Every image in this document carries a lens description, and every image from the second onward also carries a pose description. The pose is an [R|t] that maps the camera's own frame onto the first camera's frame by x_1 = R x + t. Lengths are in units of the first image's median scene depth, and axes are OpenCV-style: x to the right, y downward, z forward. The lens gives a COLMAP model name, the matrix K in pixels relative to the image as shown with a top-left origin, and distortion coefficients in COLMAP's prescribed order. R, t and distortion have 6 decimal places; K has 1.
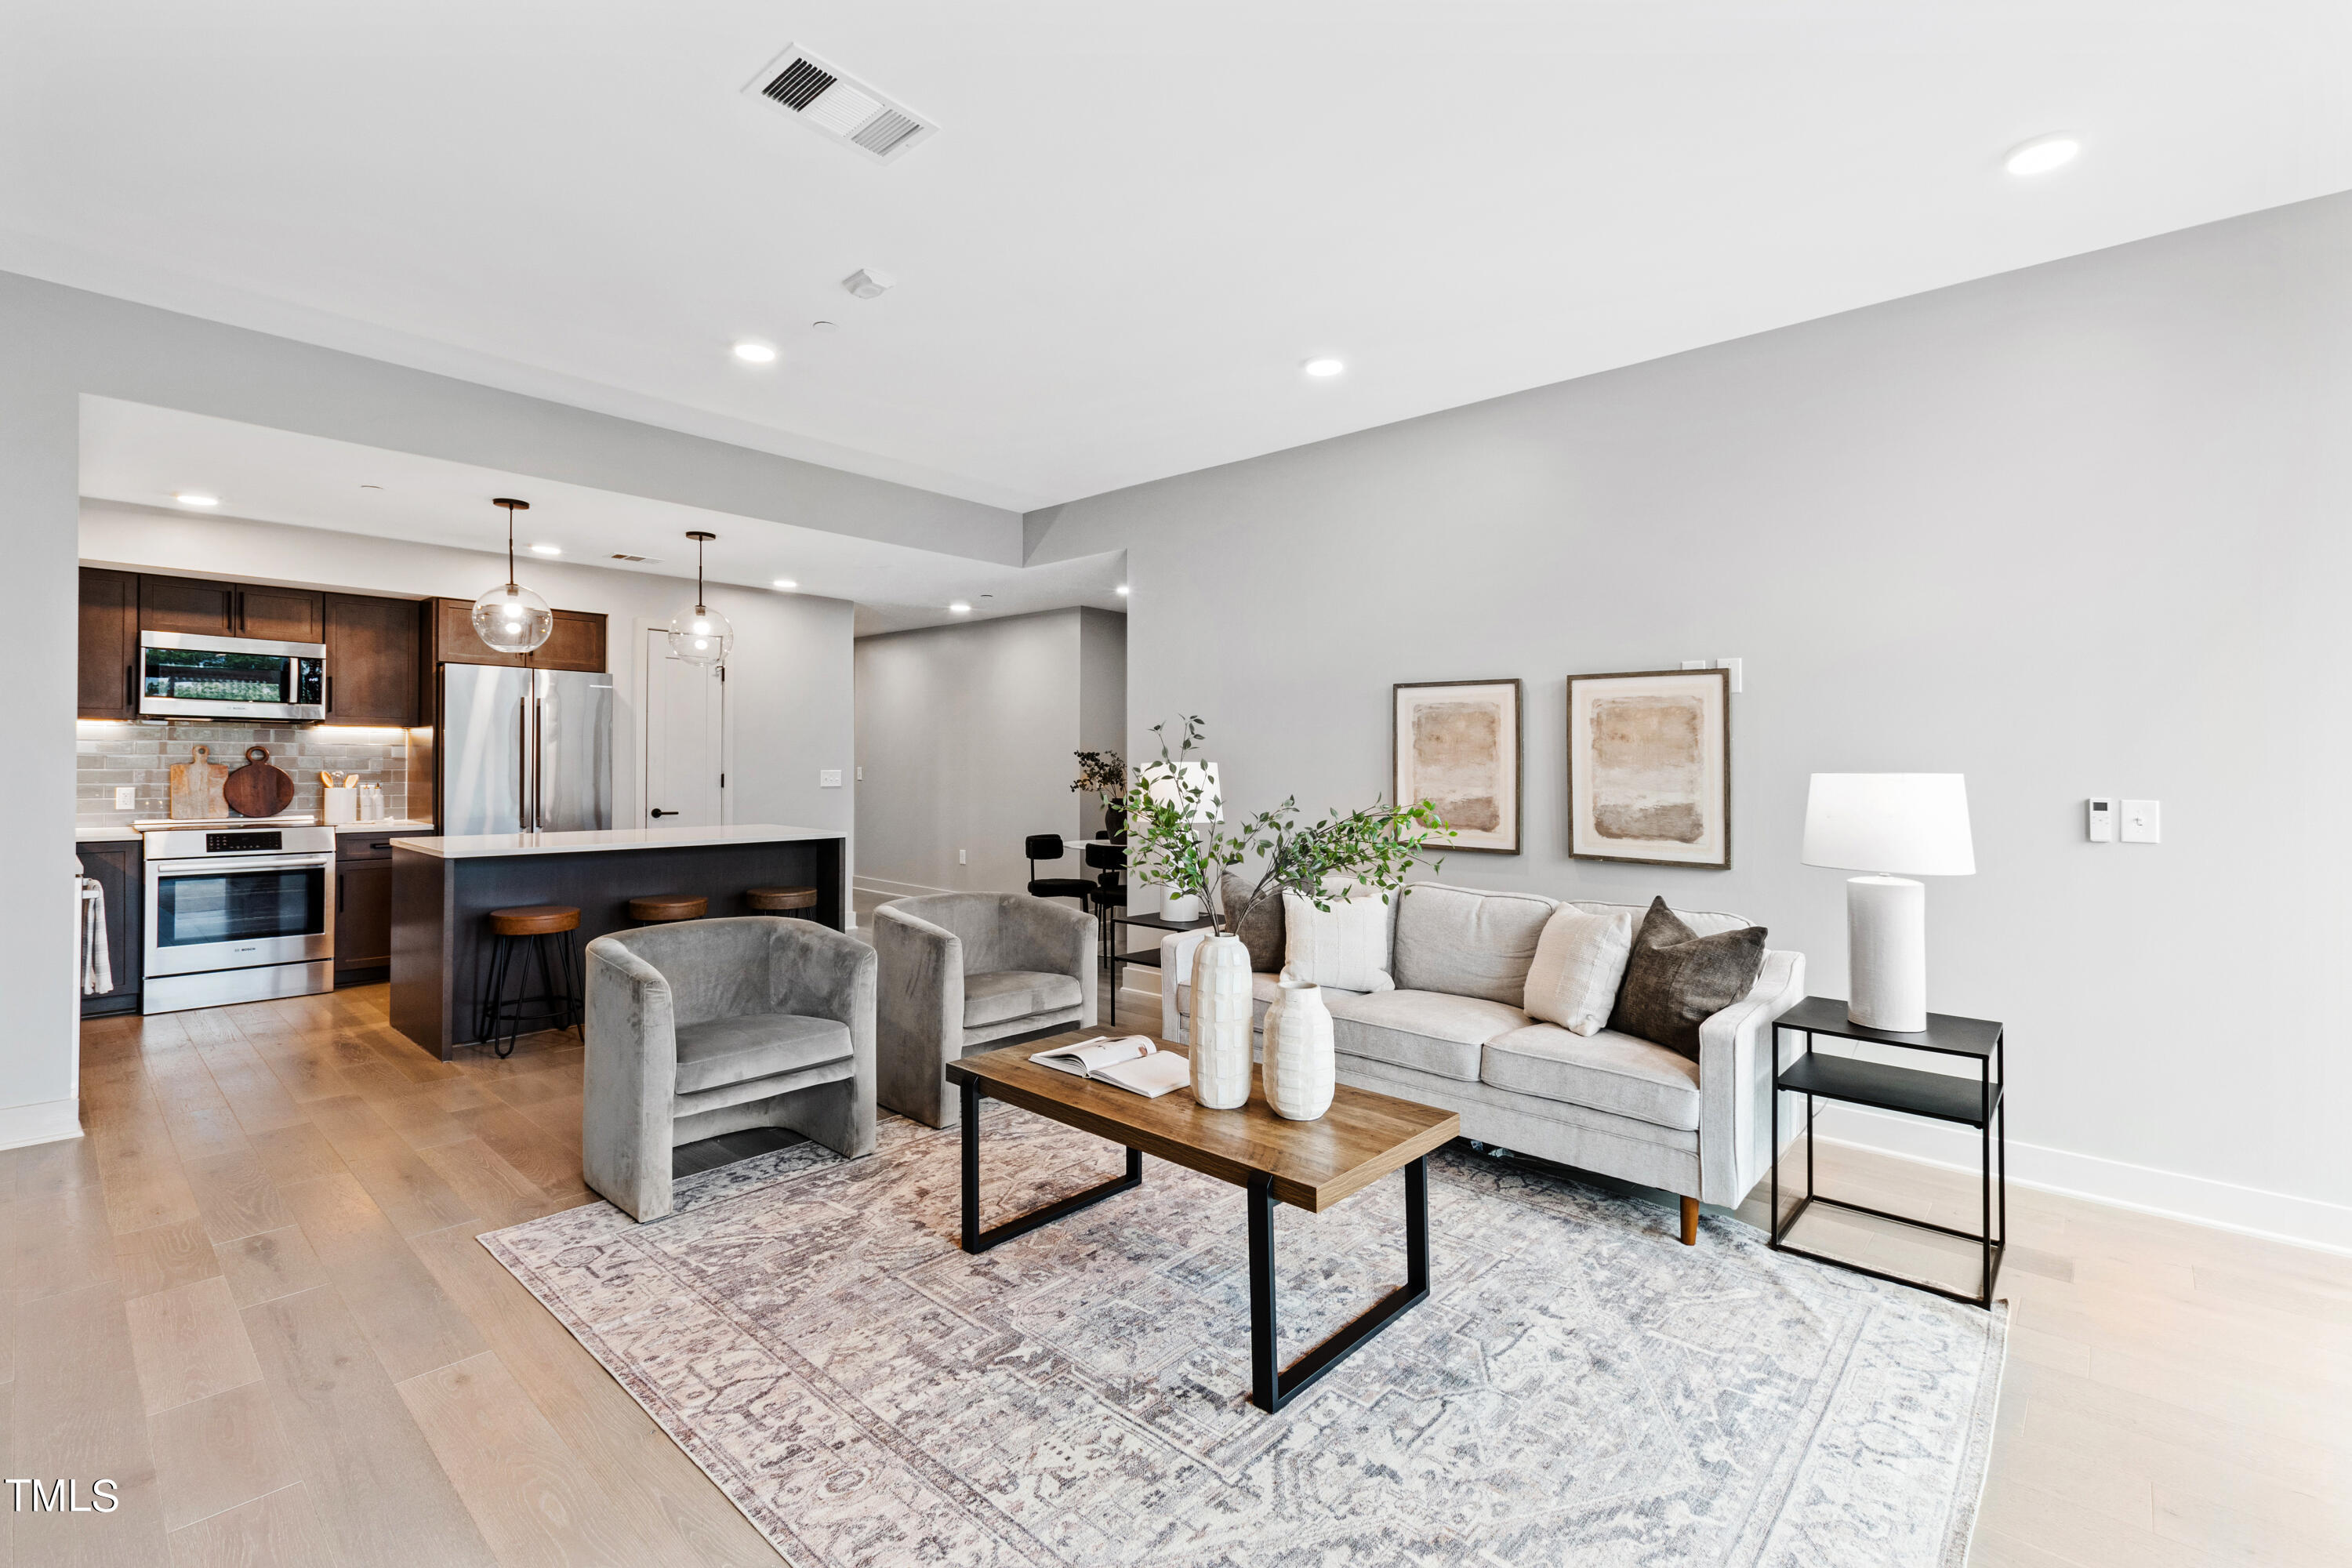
lens RADIAL K [[1048.1, 0, 1154.9], [0, 1048.1, 765.6], [0, 0, 1]] dist [0.003022, -0.000338]
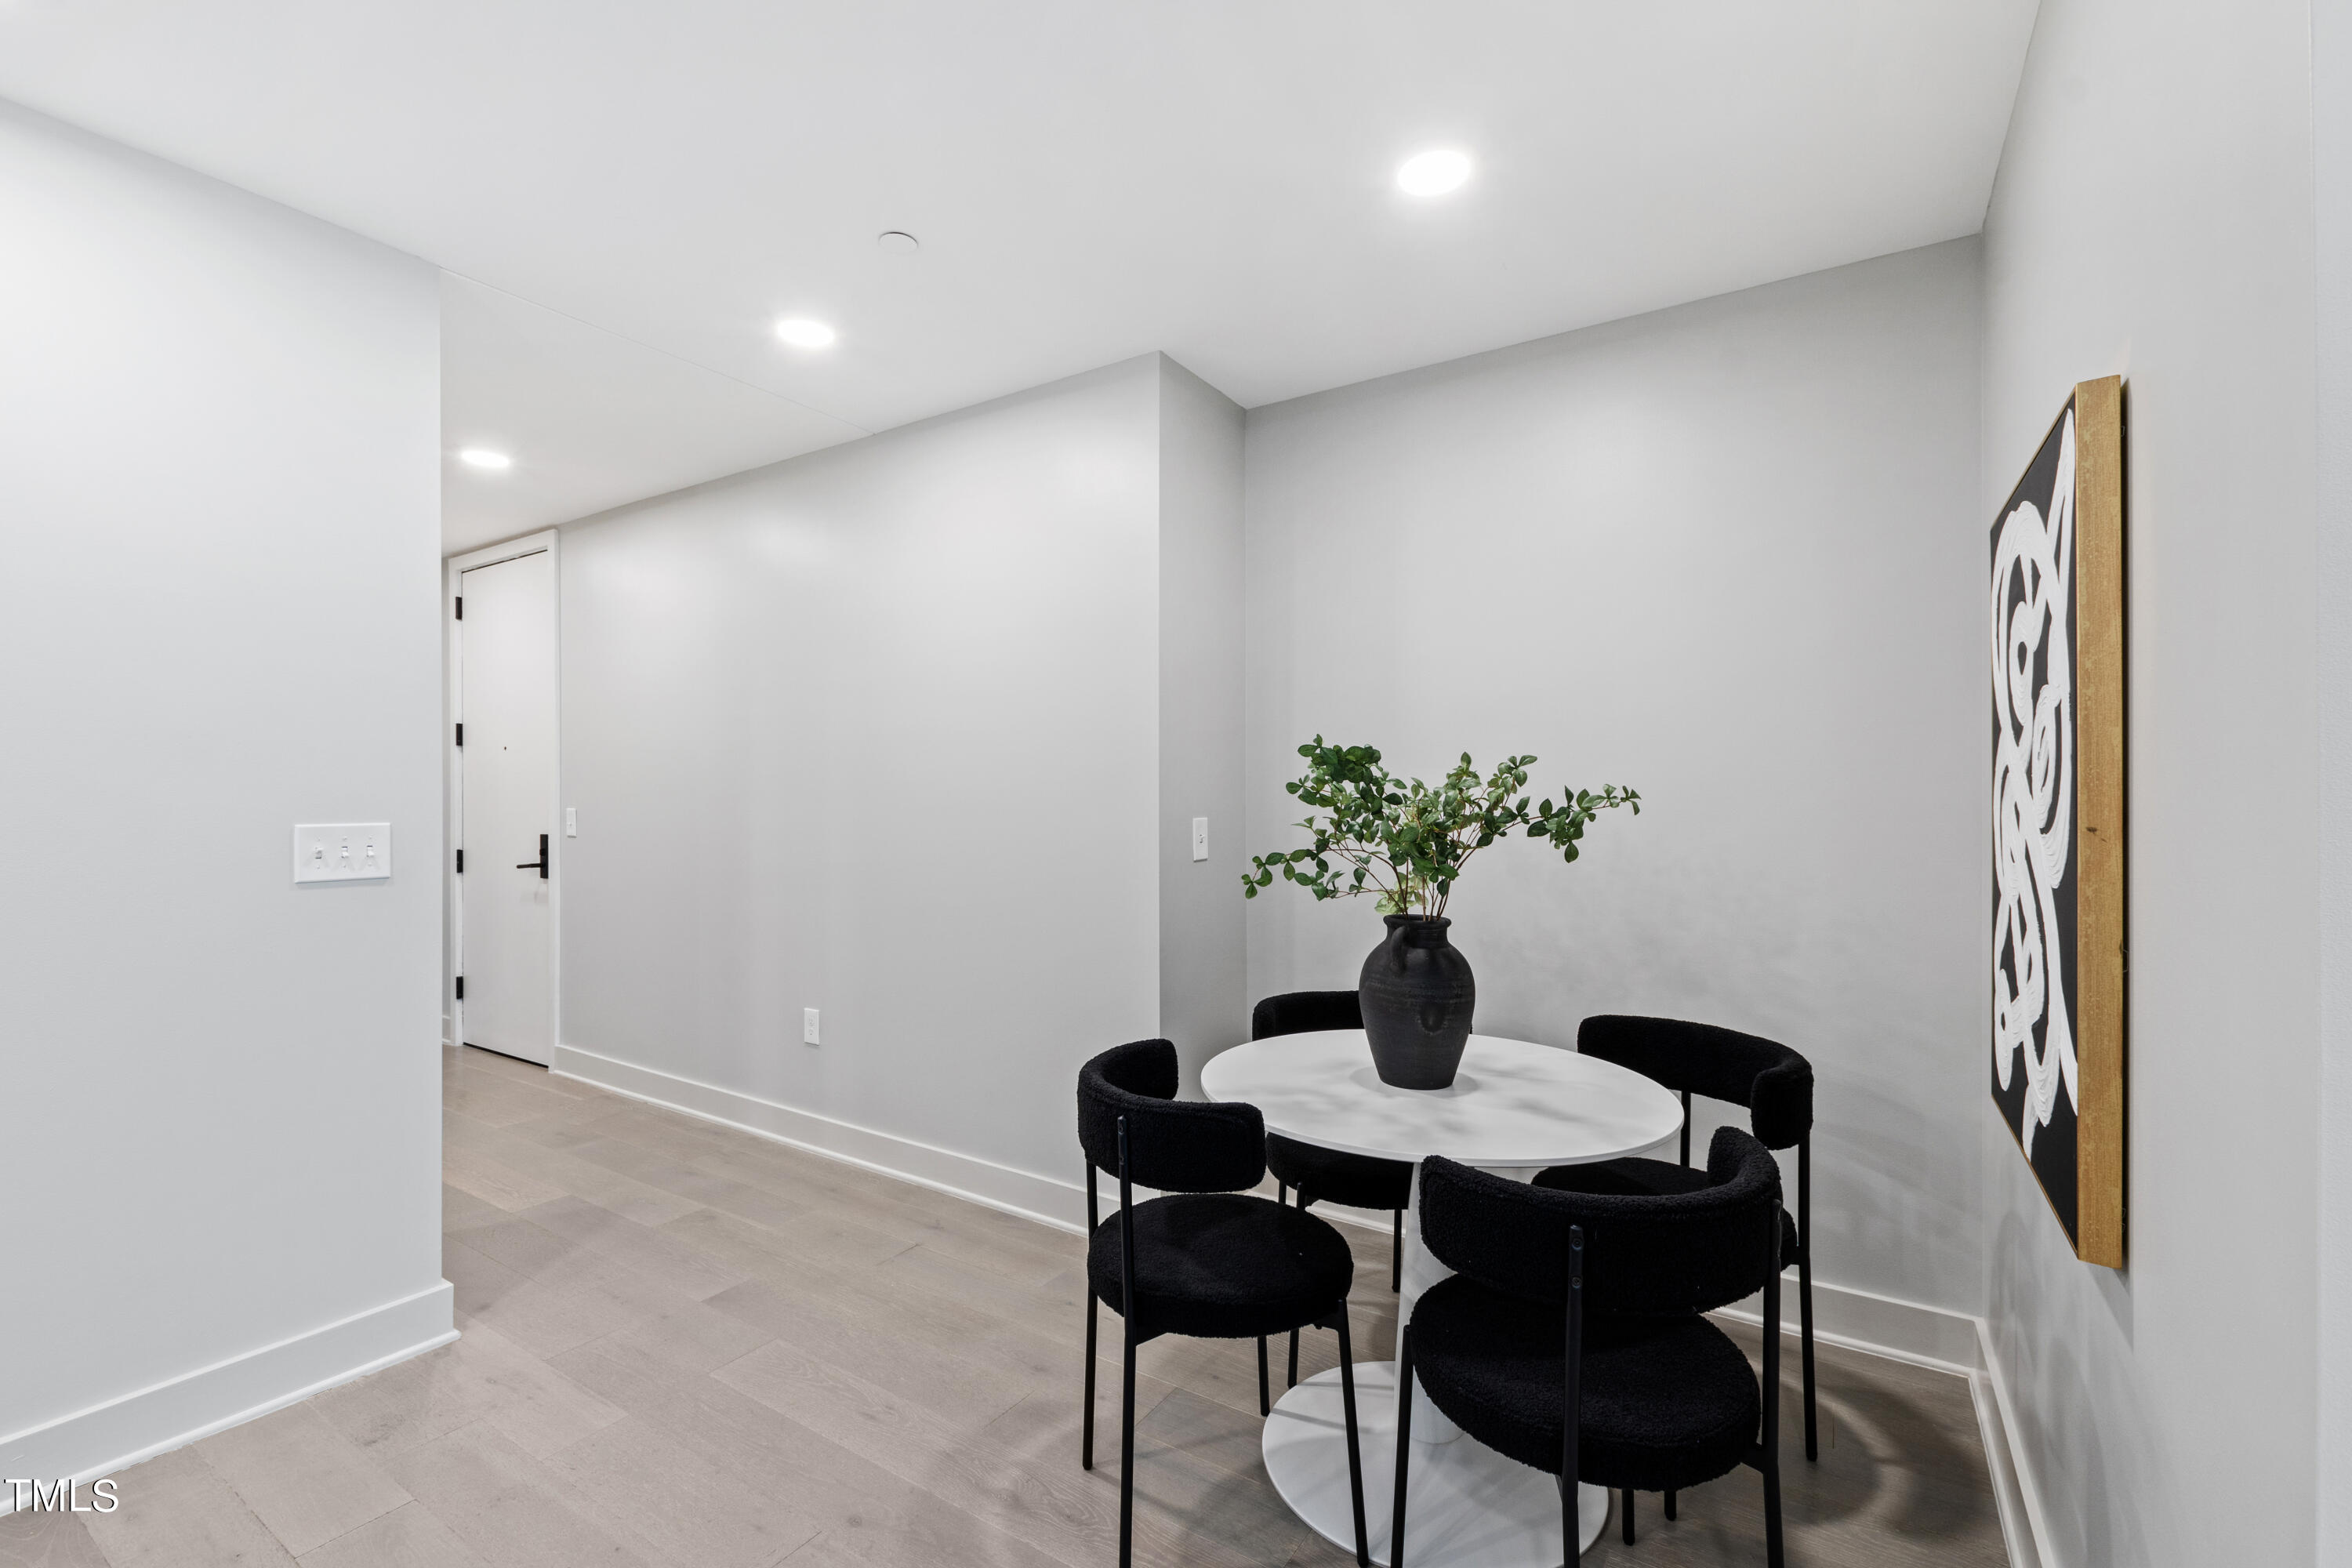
lens RADIAL K [[1011.8, 0, 1167.2], [0, 1011.8, 789.9], [0, 0, 1]] dist [0.014066, -0.007961]
pose [[0.986336, -0.006634, 0.164614, -0.234303], [0.008023, 0.999938, -0.007771, -0.000903], [-0.164552, 0.008985, 0.986328, 1.223286]]
